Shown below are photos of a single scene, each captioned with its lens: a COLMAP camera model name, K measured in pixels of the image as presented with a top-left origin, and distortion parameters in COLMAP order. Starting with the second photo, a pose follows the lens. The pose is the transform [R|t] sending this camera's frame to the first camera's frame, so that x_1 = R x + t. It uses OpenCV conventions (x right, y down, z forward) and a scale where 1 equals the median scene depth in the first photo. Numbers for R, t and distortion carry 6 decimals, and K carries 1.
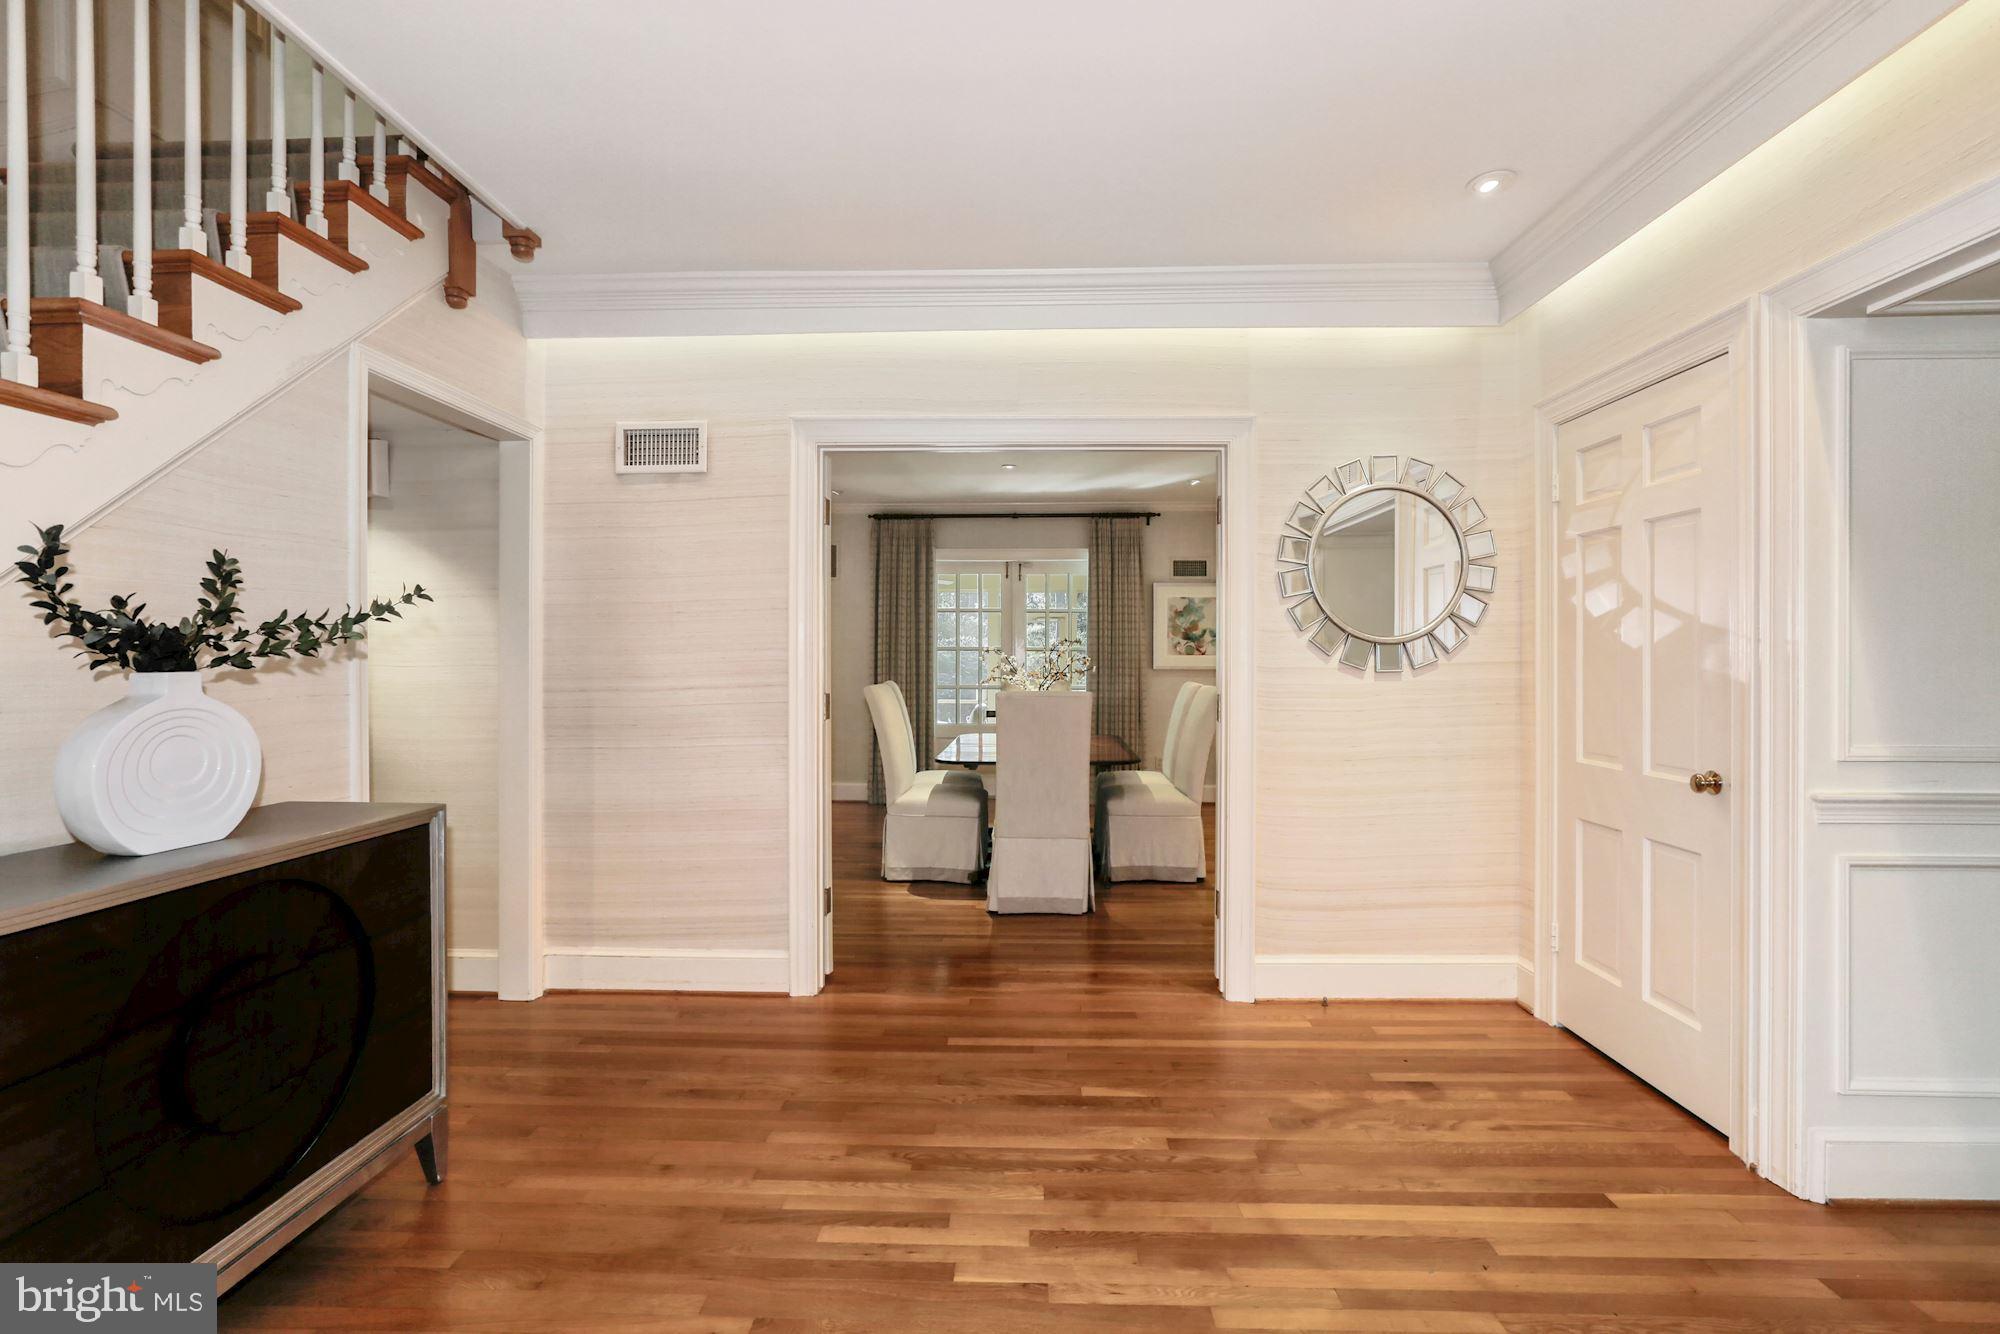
lens RADIAL K [[912.6, 0, 1006.1], [0, 912.6, 675.1], [0, 0, 1]] dist [-0.039687, 0.013877]
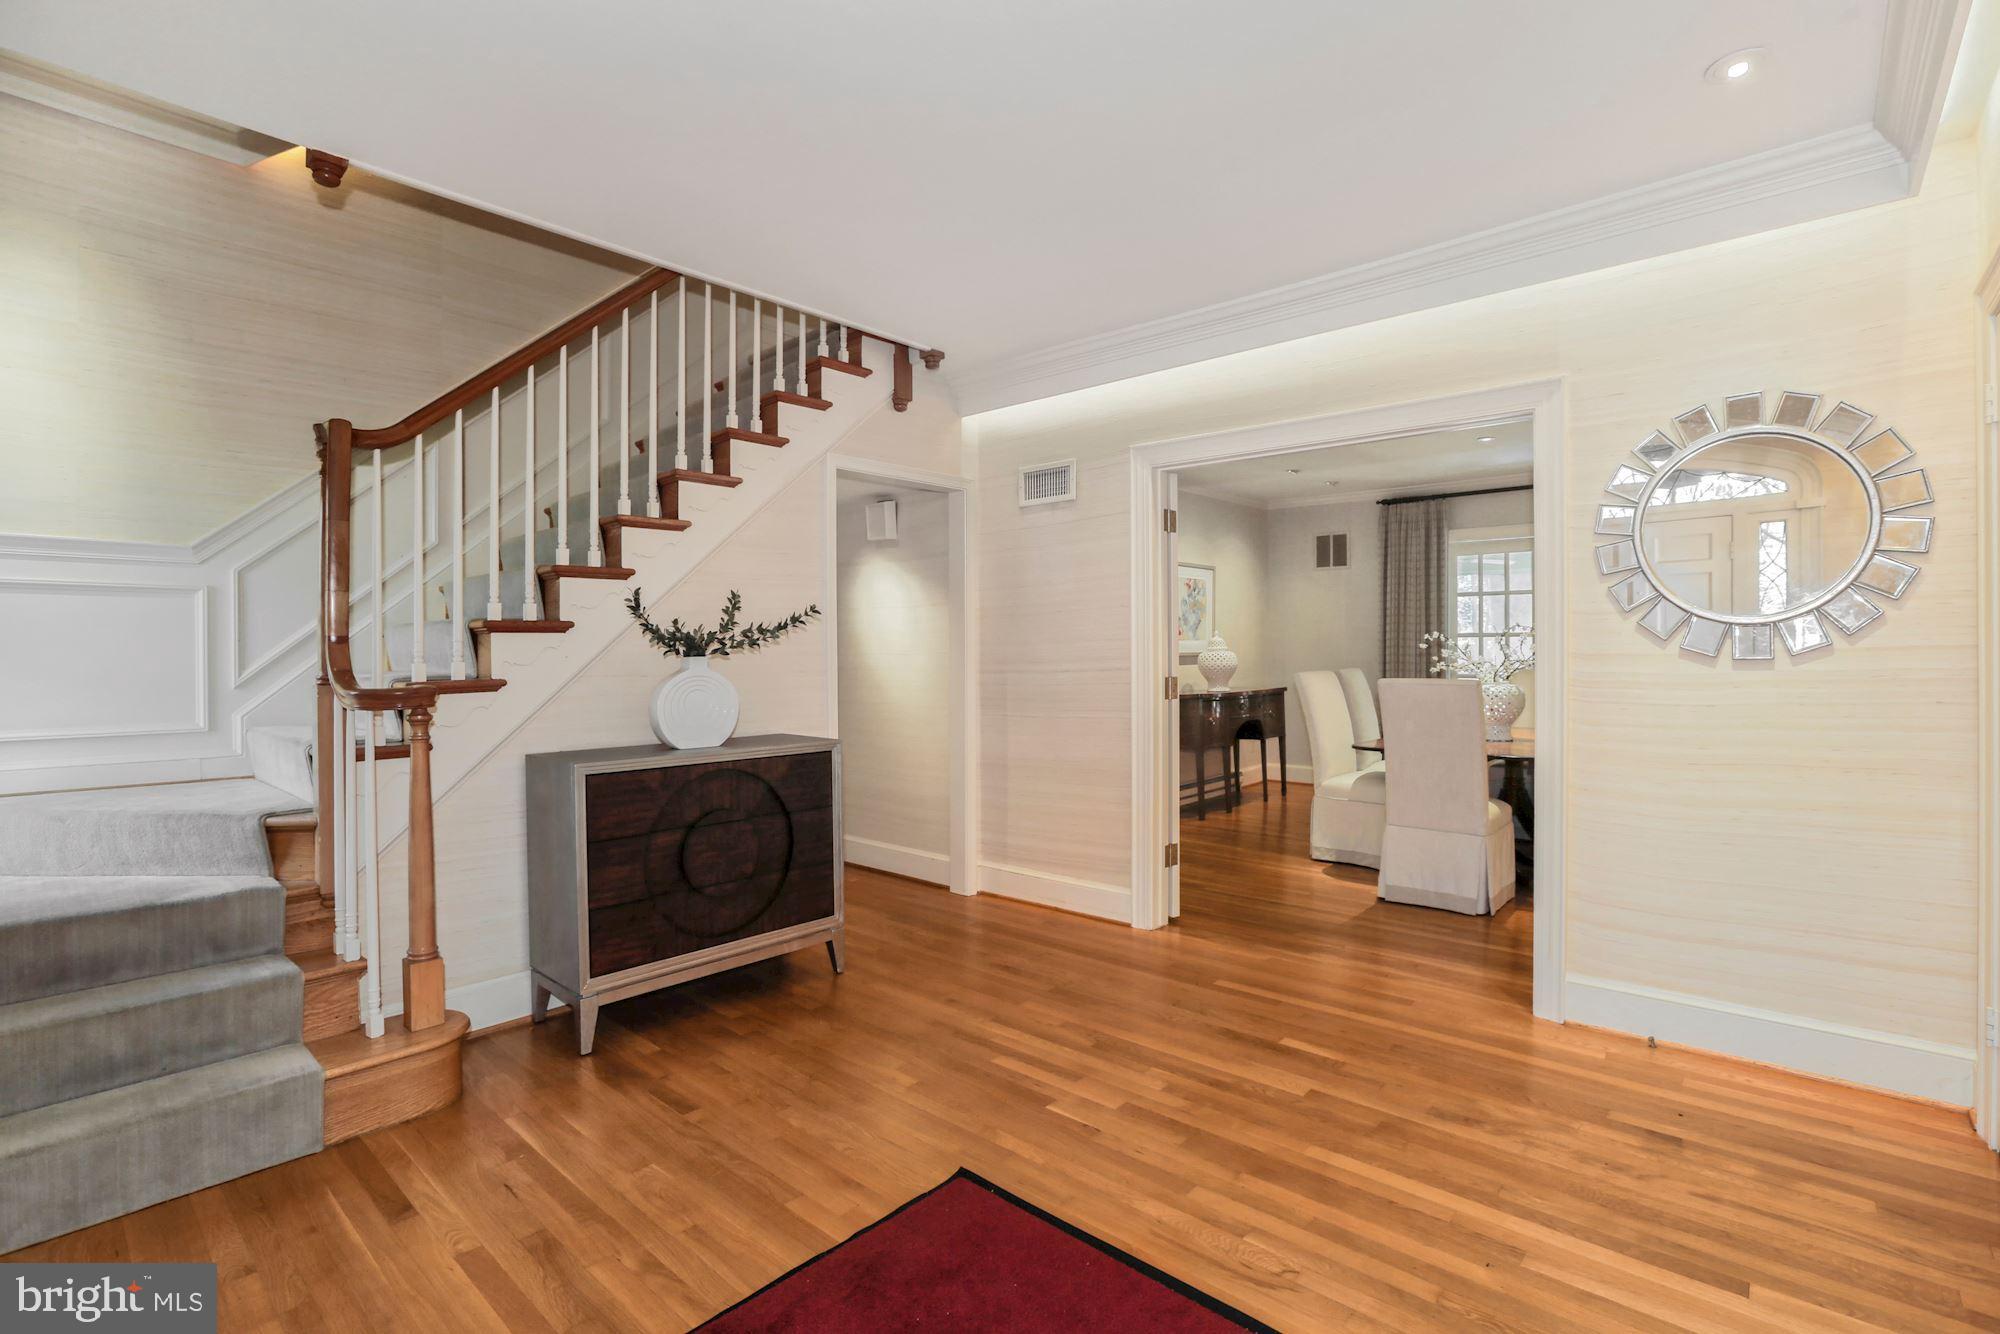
lens RADIAL K [[912.6, 0, 993.2], [0, 912.6, 667.2], [0, 0, 1]] dist [-0.039687, 0.013877]
pose [[0.769331, 0.005495, -0.638827, 0.502293], [-0.003607, 0.999984, 0.004258, 0.004578], [0.638840, -0.000972, 0.769339, -0.064295]]
